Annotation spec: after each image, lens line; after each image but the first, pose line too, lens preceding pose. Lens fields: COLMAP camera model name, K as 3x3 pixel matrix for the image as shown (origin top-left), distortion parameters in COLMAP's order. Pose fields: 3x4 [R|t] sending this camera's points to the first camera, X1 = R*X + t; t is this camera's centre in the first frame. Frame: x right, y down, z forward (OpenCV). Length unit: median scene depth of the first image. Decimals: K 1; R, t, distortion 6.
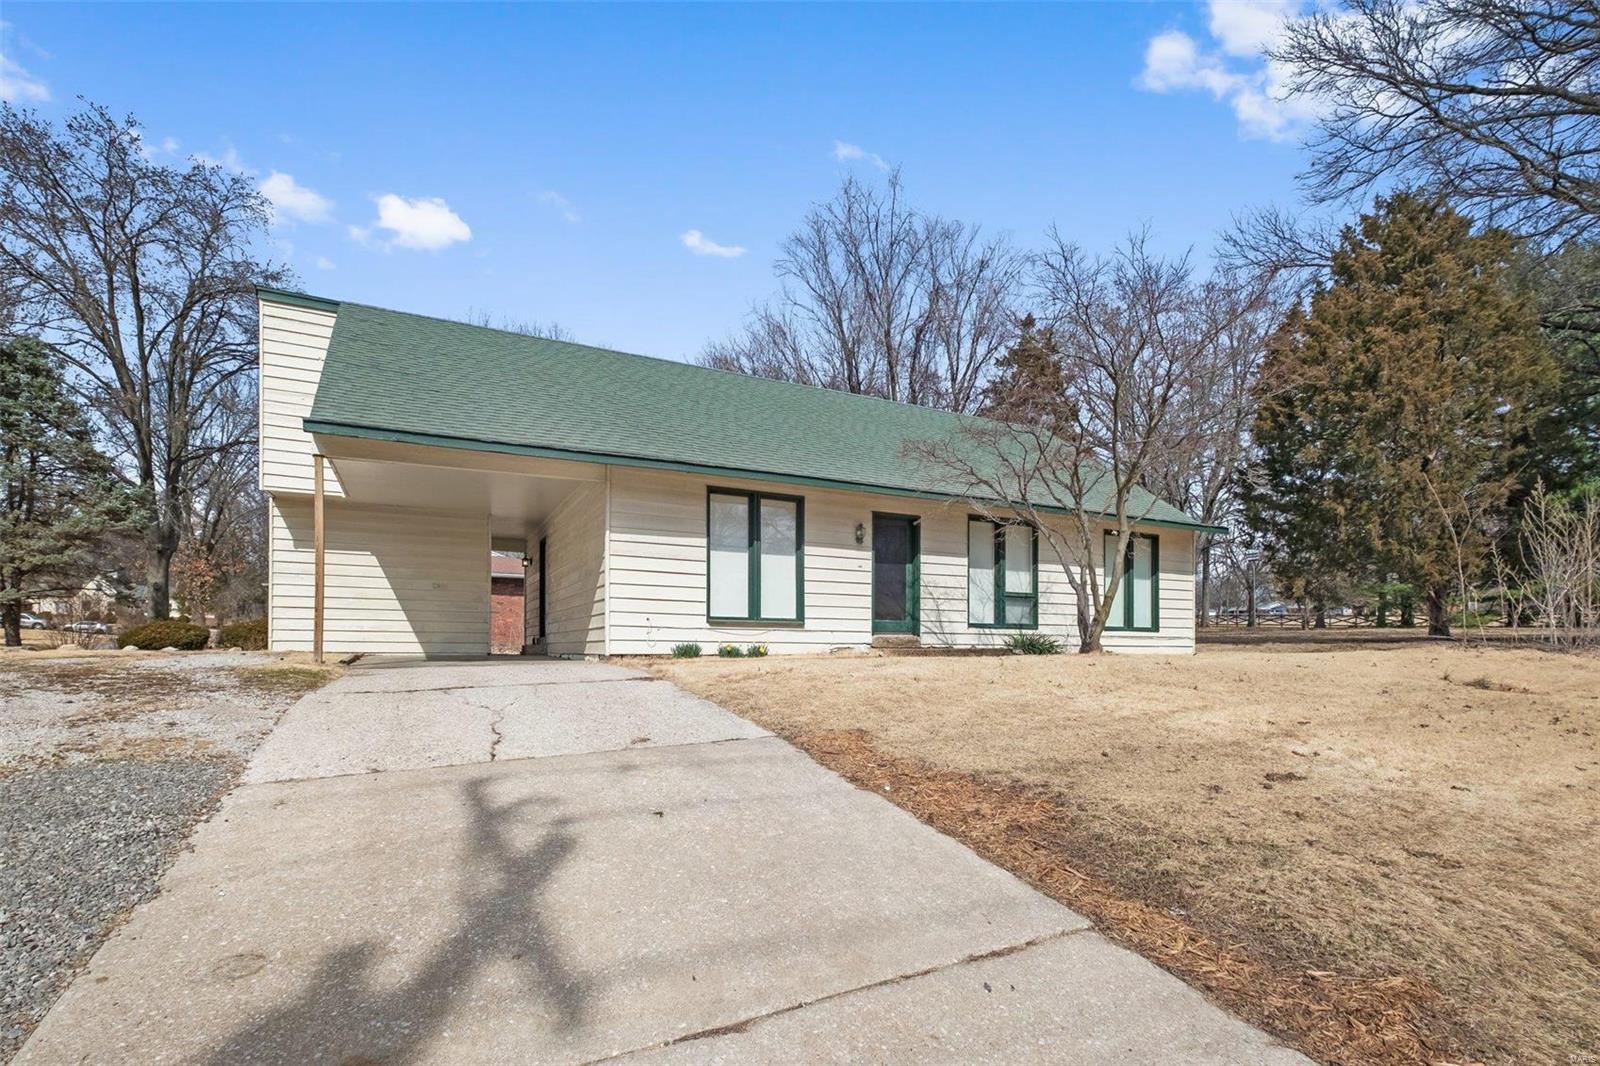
lens RADIAL K [[762.1, 0, 800.0], [0, 762.1, 533.0], [0, 0, 1]] dist [-0.000798, -0.000201]
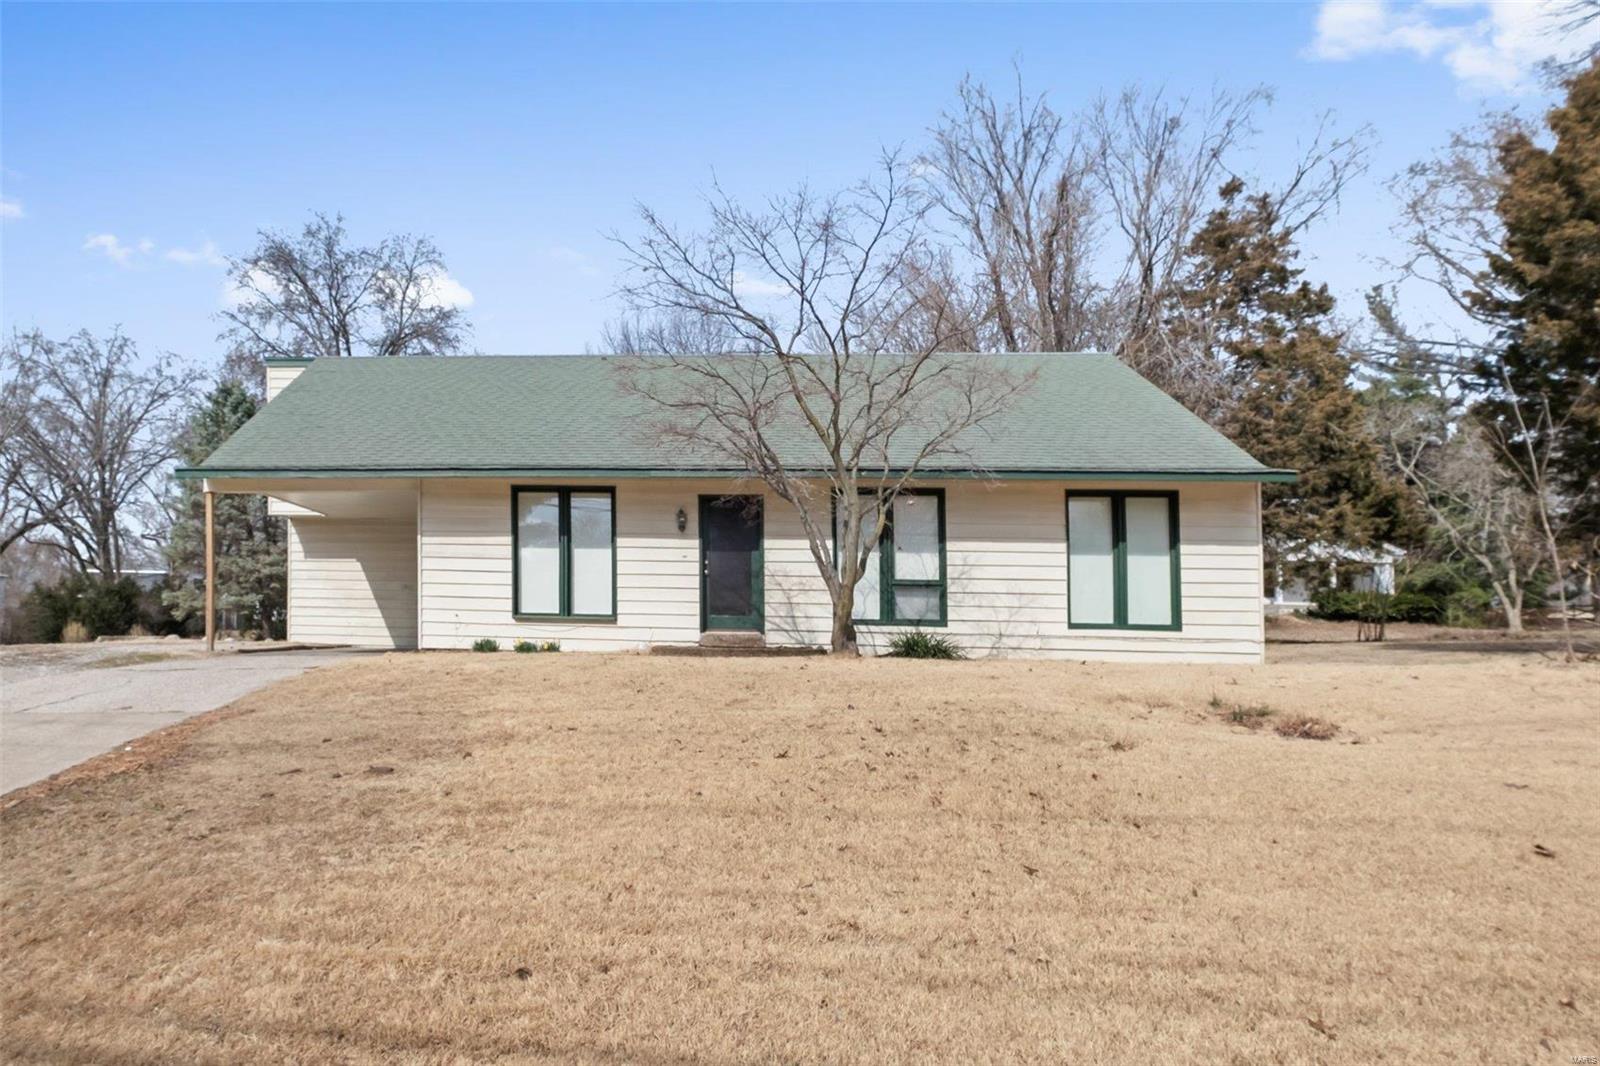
lens RADIAL K [[716.1, 0, 797.8], [0, 716.1, 522.1], [0, 0, 1]] dist [-0.003305, -0.000838]
pose [[0.854882, -0.077720, -0.512968, 0.613809], [0.060980, 0.996915, -0.049419, 0.051509], [0.515226, 0.010967, 0.856984, 0.322299]]
